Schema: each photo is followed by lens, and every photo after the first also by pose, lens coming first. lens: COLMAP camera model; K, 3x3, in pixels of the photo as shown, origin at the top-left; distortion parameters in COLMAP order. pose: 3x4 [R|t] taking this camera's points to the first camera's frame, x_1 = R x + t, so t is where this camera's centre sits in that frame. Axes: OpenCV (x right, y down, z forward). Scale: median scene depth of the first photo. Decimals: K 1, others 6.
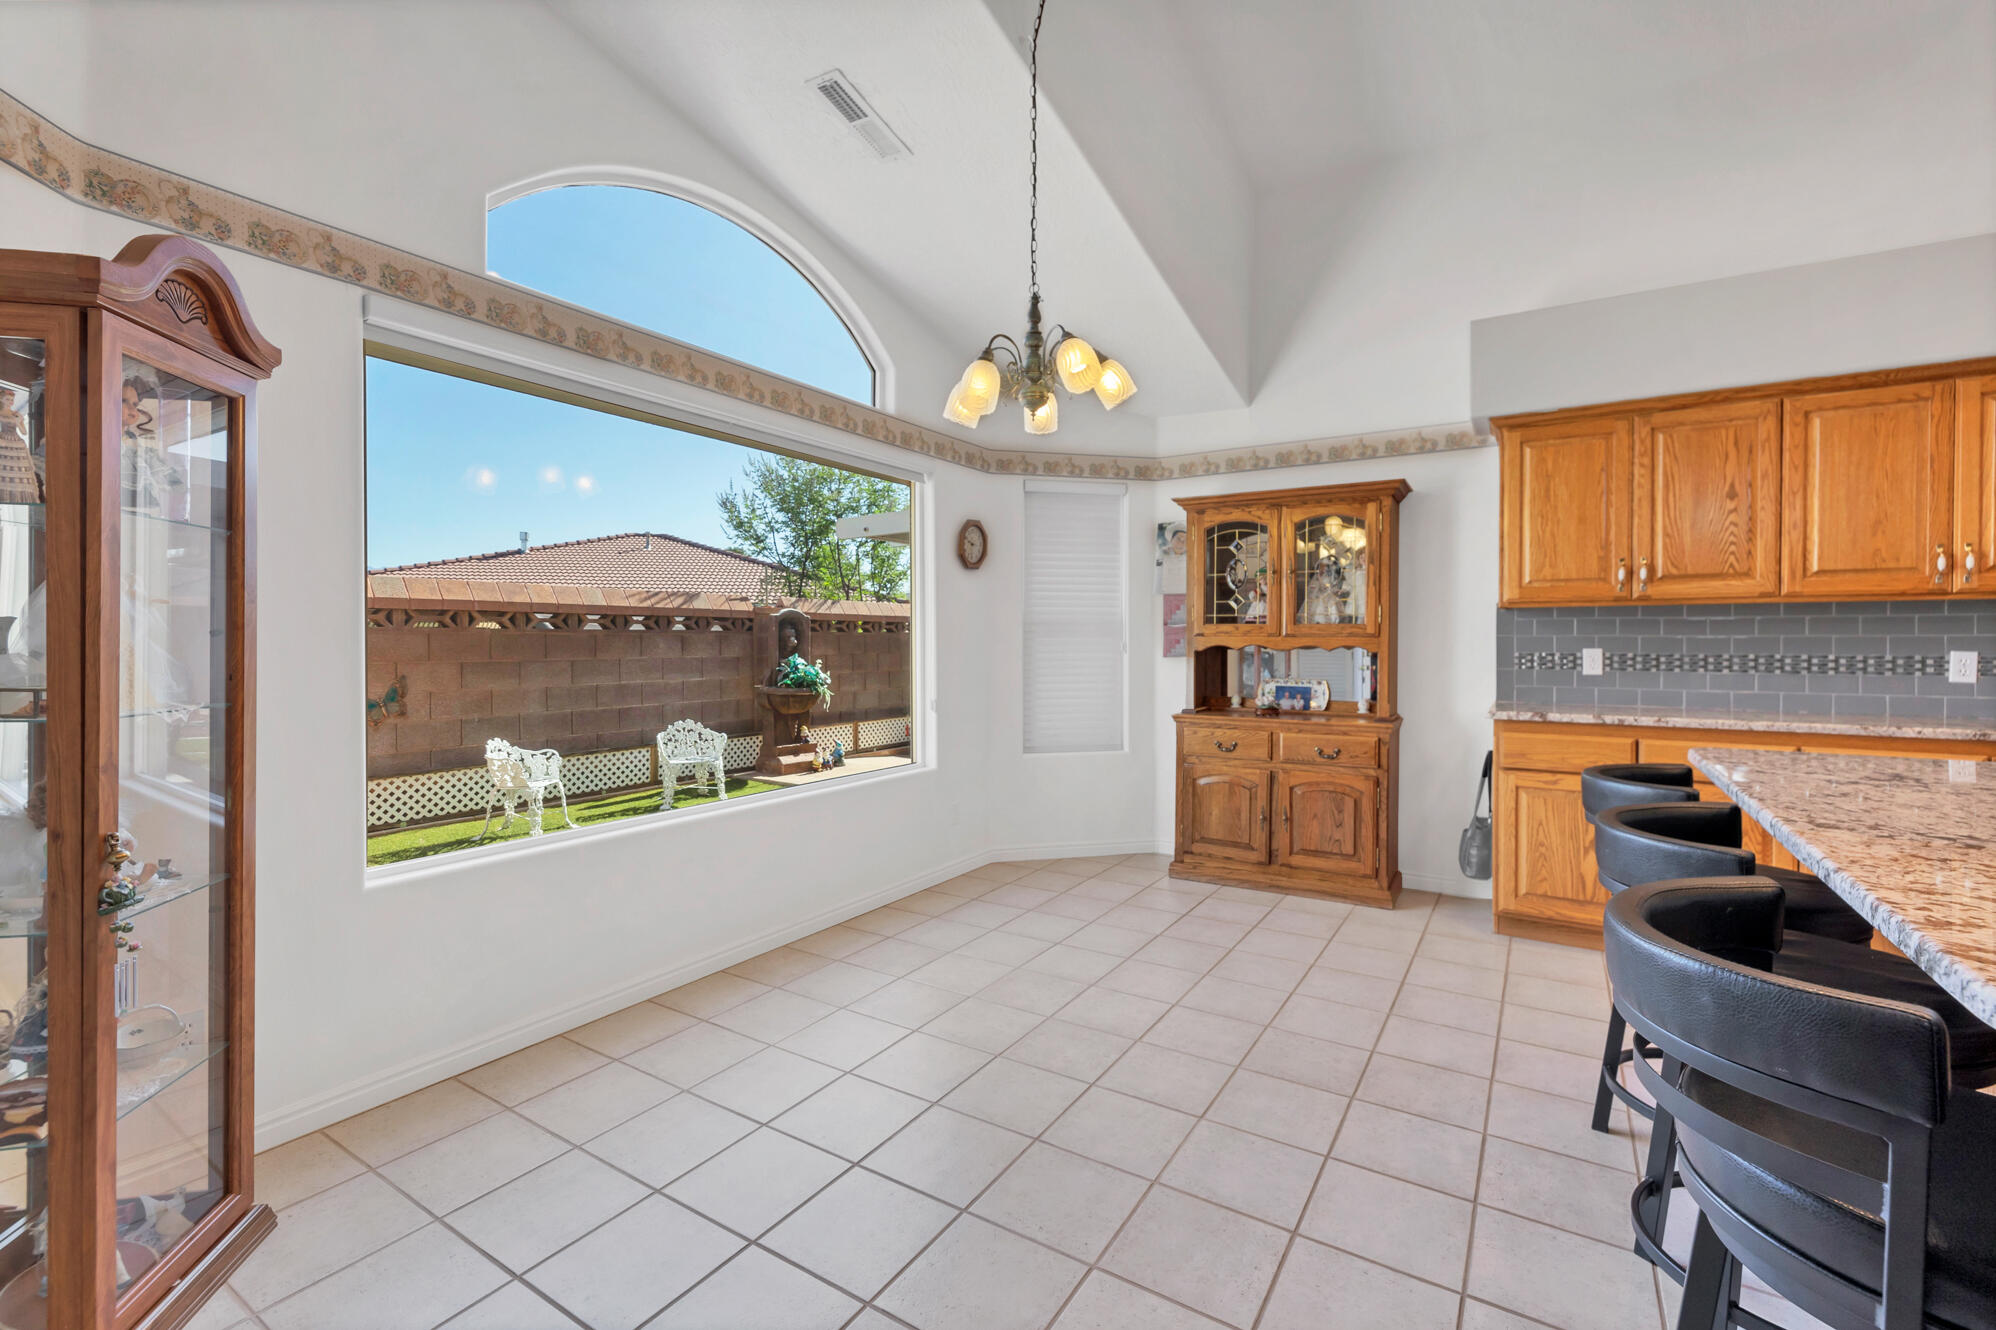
lens RADIAL K [[866.7, 0, 1000.6], [0, 866.7, 653.1], [0, 0, 1]] dist [0.001962, 0.000093]
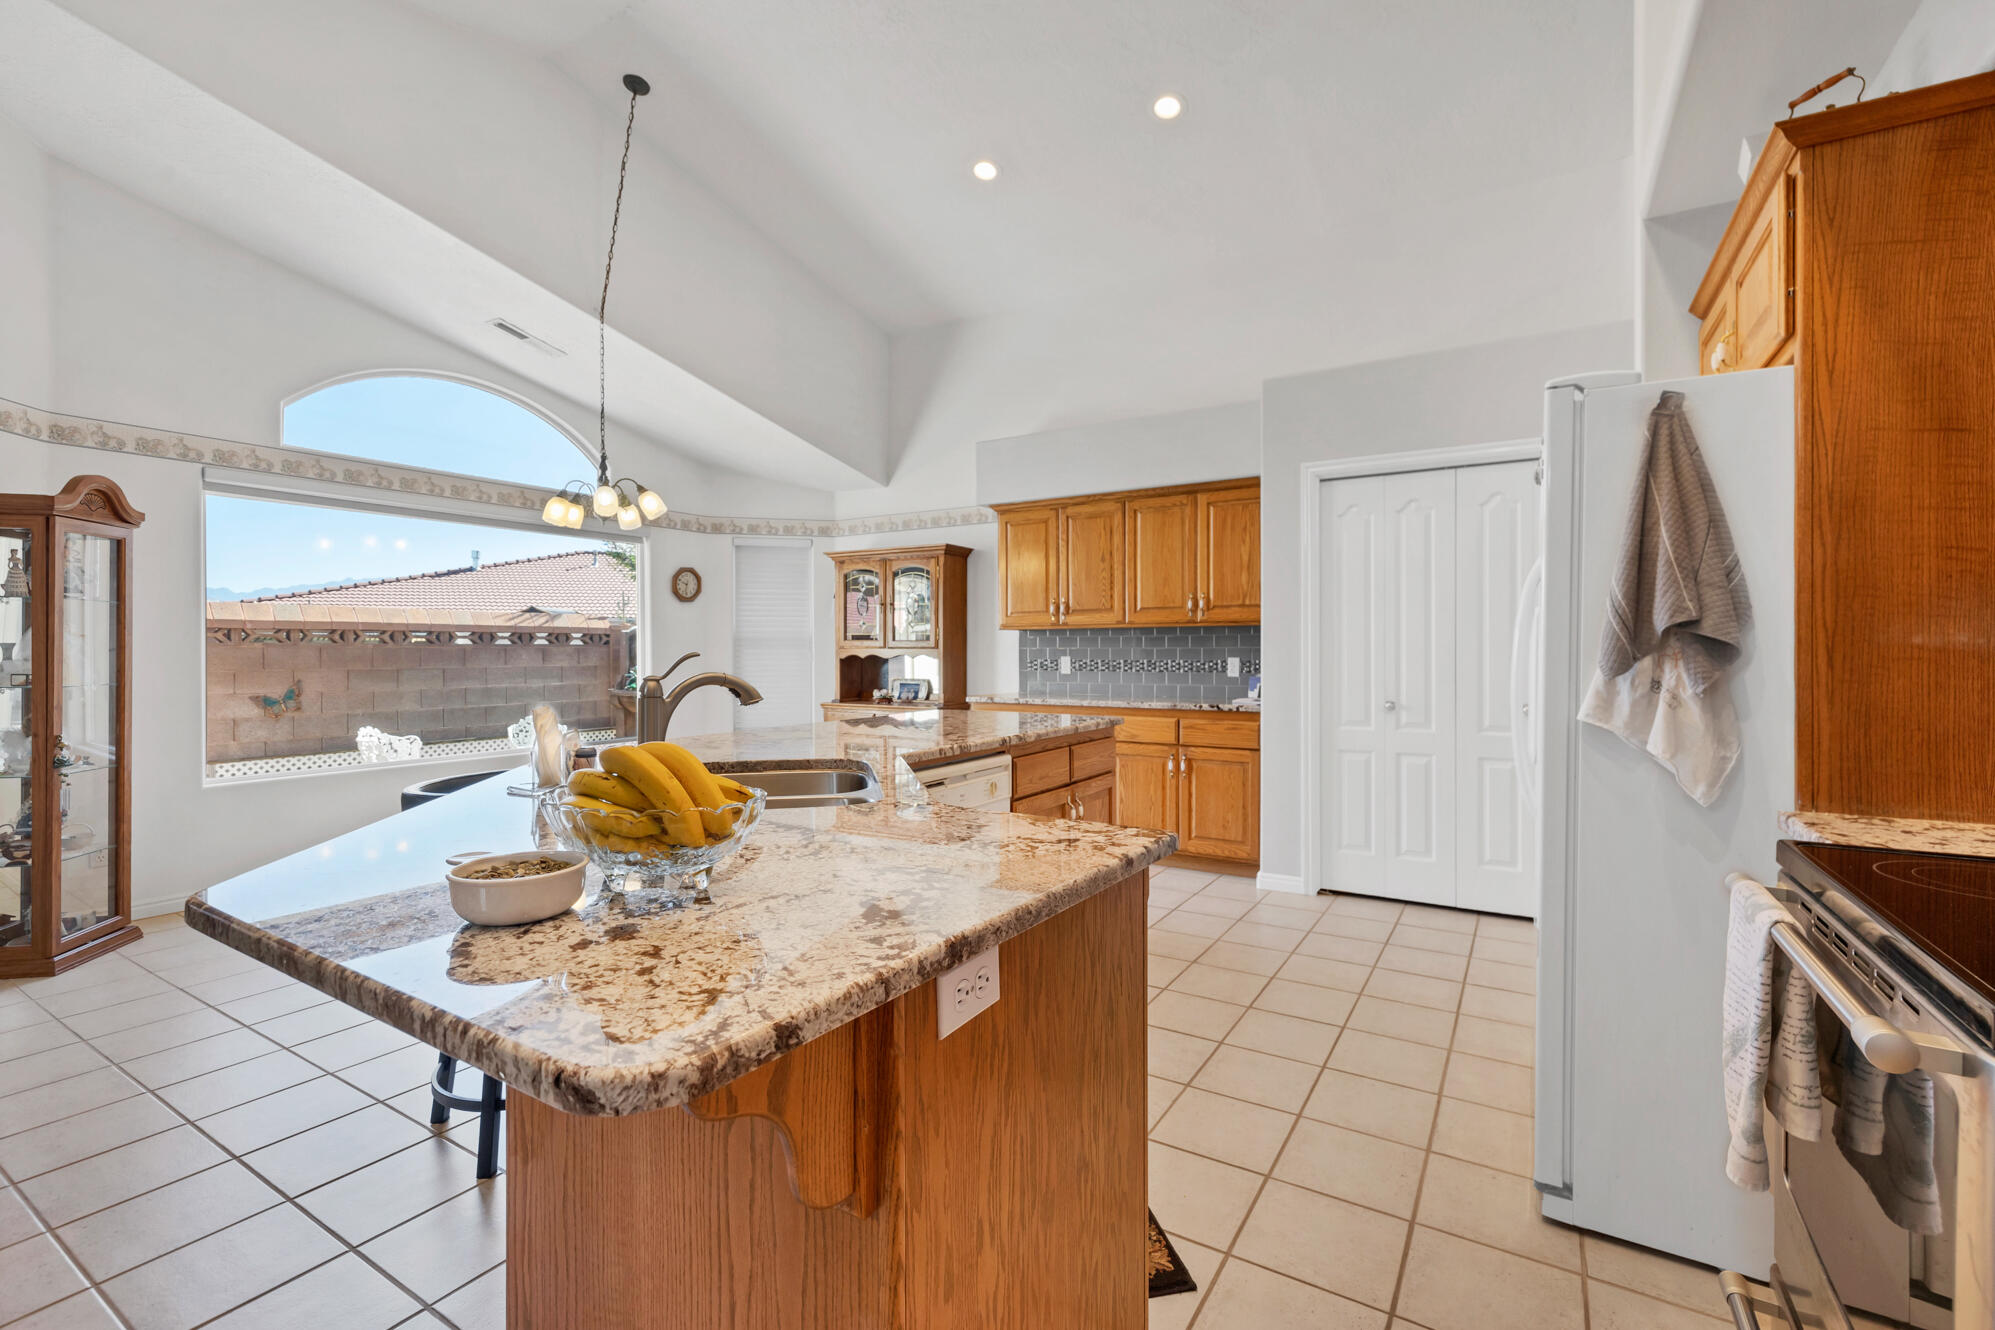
lens RADIAL K [[866.3, 0, 1005.3], [0, 866.3, 659.4], [0, 0, 1]] dist [0.001962, 0.000093]
pose [[0.999821, -0.003057, 0.018653, 0.463386], [0.003154, 0.999982, -0.005137, 0.006532], [-0.018637, 0.005195, 0.999813, -0.434071]]
